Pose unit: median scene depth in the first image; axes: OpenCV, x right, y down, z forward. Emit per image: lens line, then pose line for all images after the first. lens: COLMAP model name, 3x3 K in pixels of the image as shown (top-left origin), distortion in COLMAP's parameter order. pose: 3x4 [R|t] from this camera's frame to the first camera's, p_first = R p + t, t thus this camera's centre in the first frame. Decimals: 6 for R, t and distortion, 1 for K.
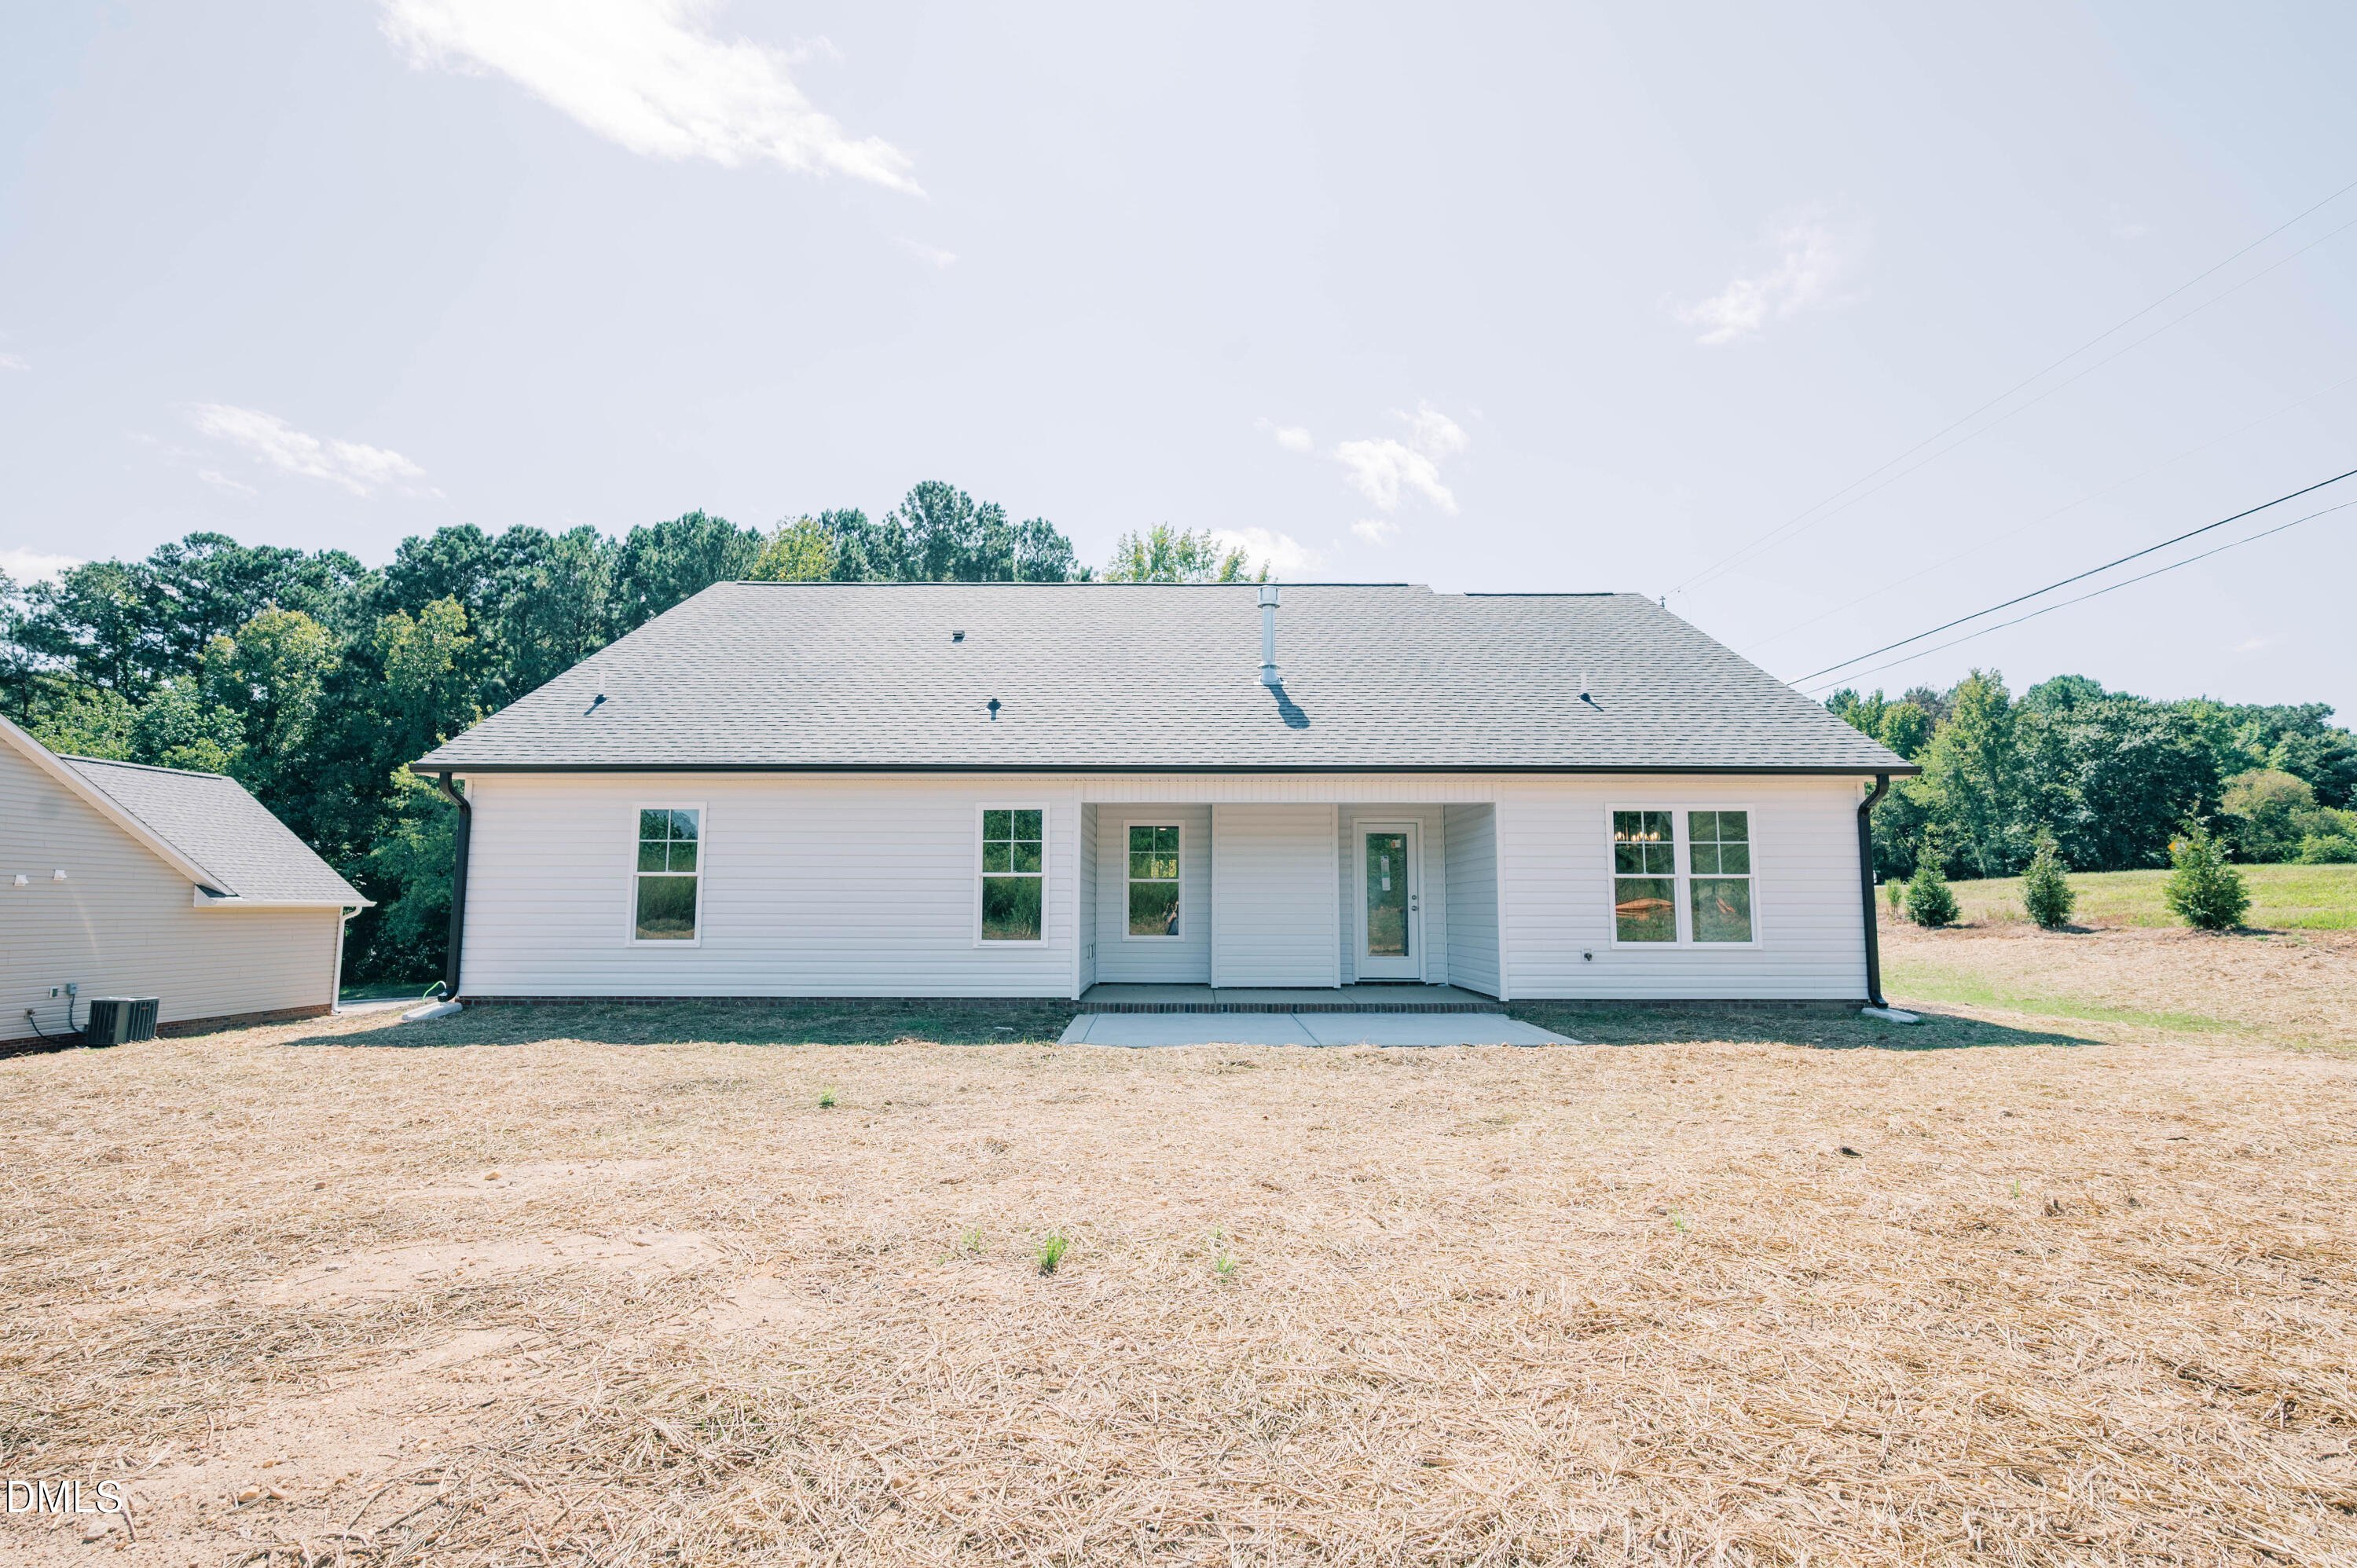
lens RADIAL K [[1109.3, 0, 1185.9], [0, 1109.3, 787.4], [0, 0, 1]] dist [0.015347, -0.000392]
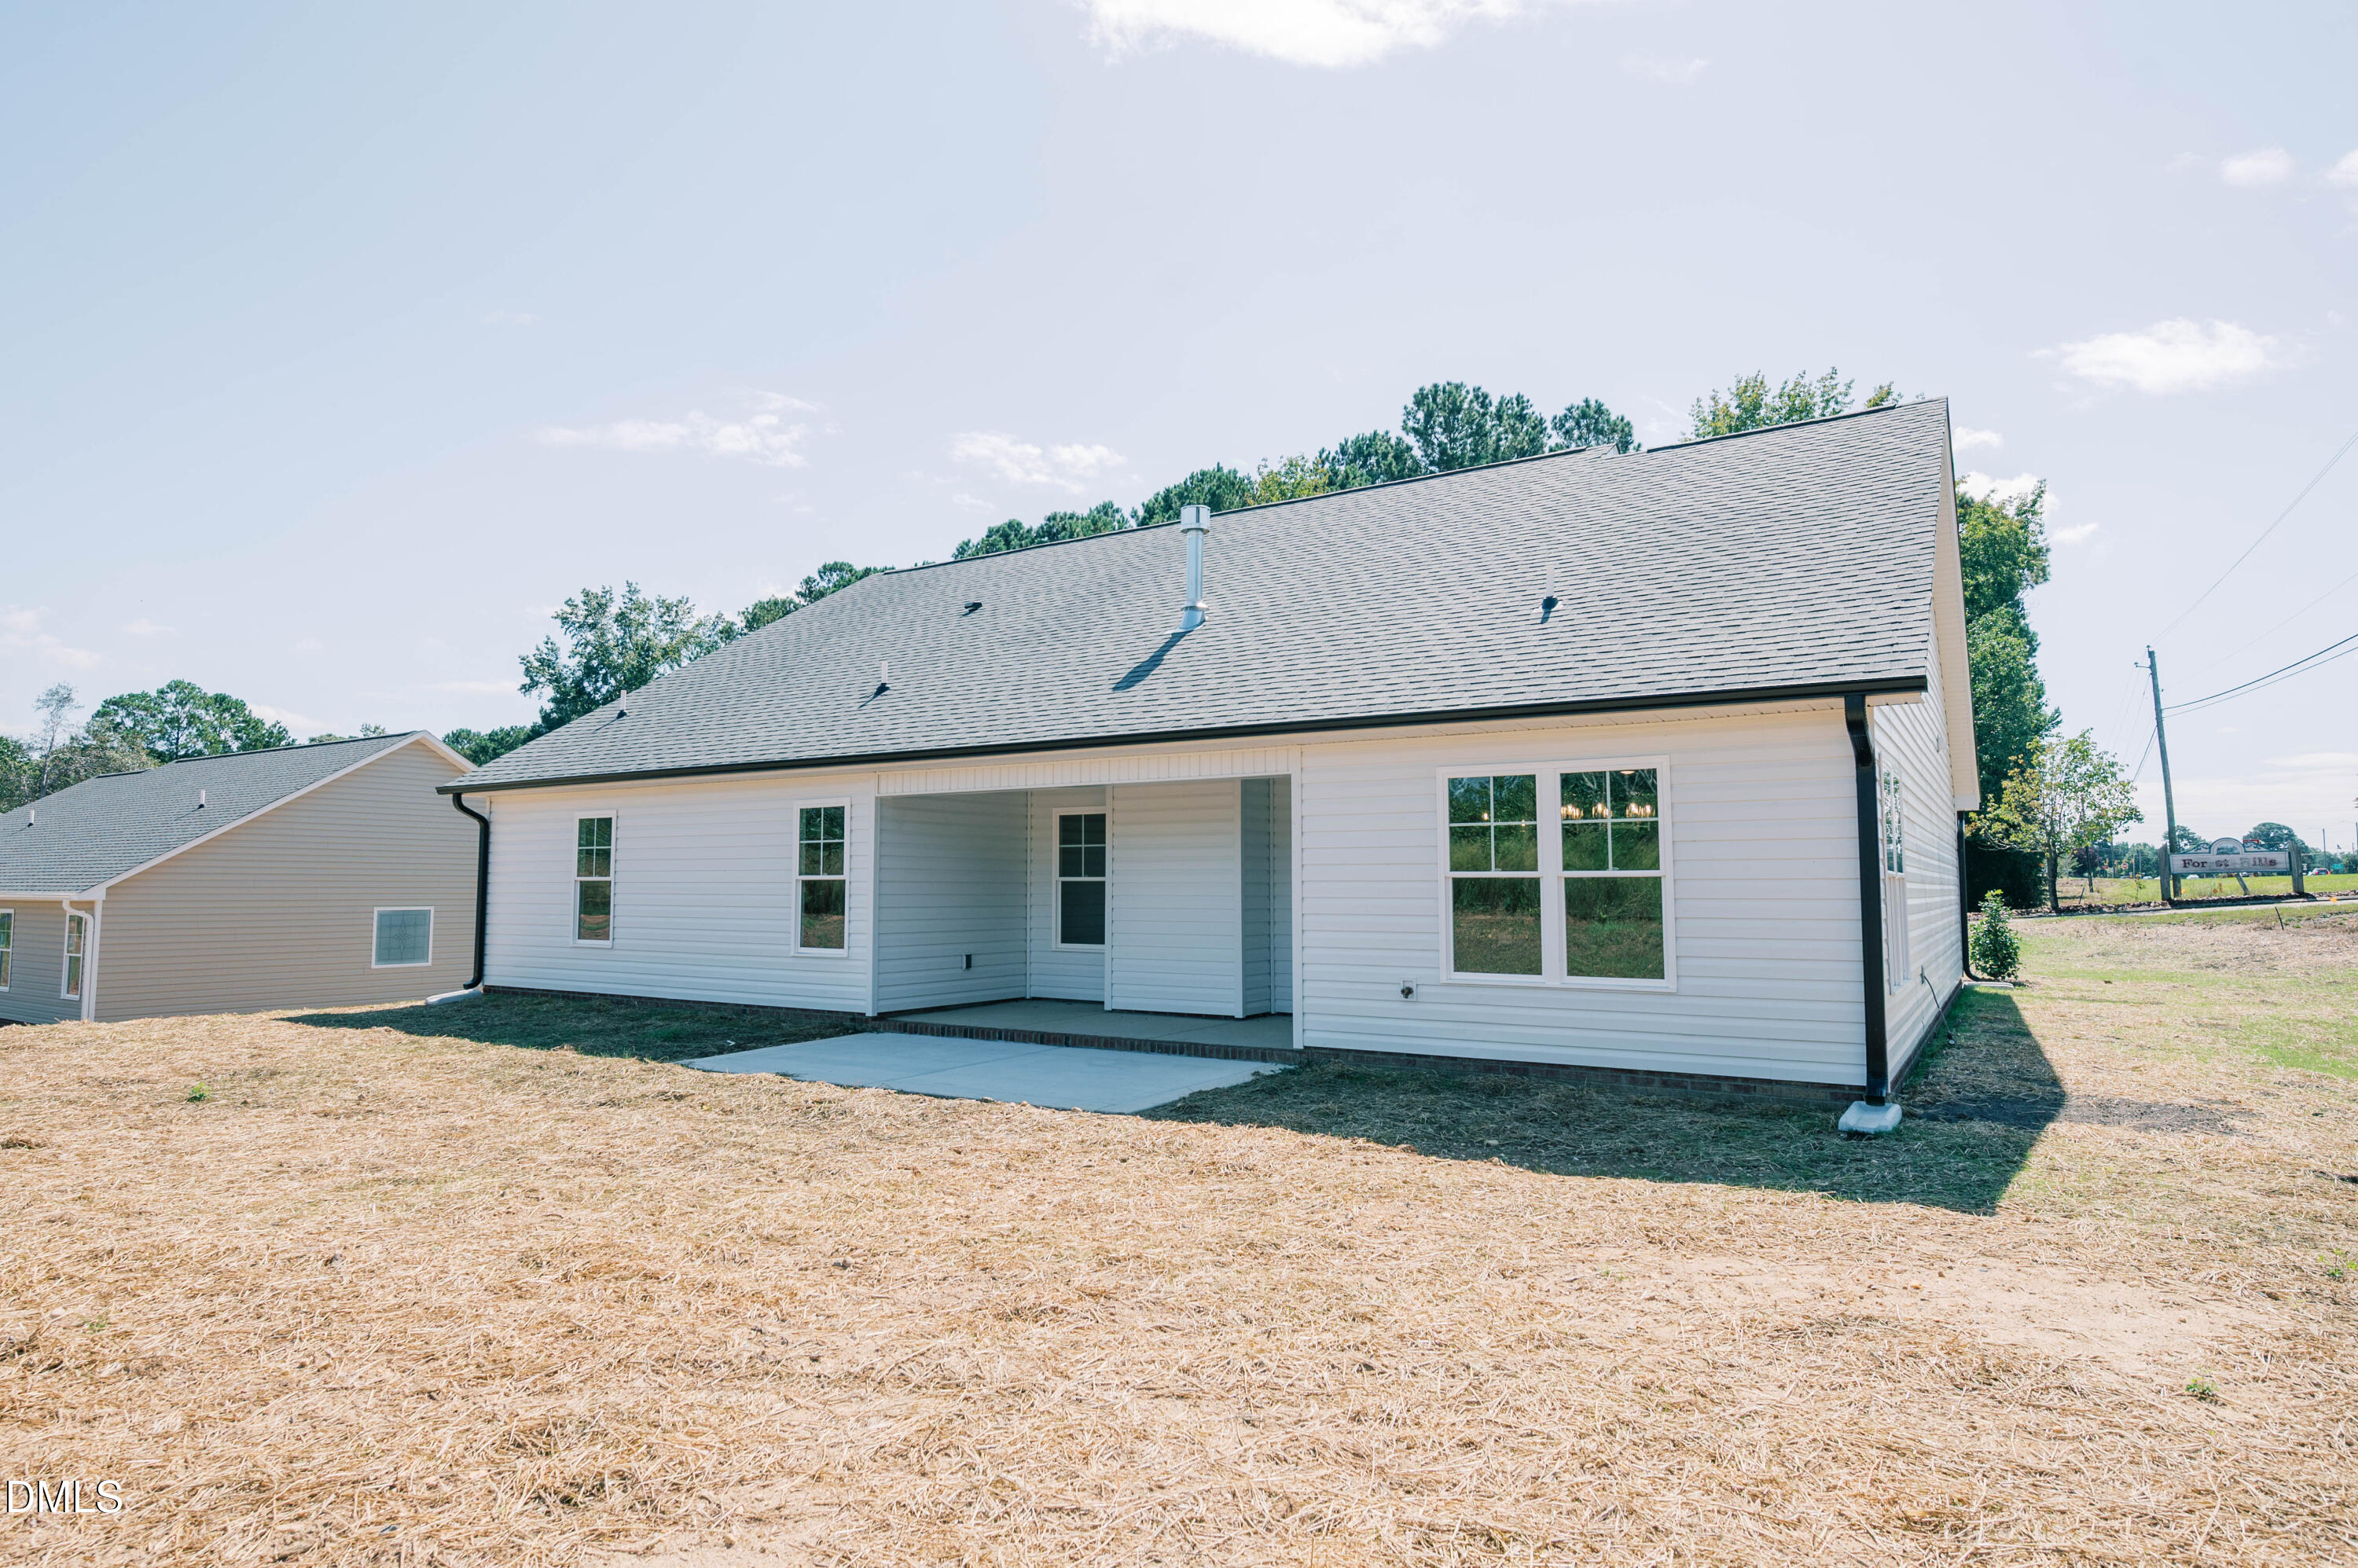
lens RADIAL K [[1336.9, 0, 1180.8], [0, 1336.9, 781.8], [0, 0, 1]] dist [0.000898, -0.001410]
pose [[0.837762, -0.043656, -0.544287, 0.685944], [0.058140, 0.998264, 0.009421, 0.006298], [0.542931, -0.039537, 0.838846, 0.231280]]
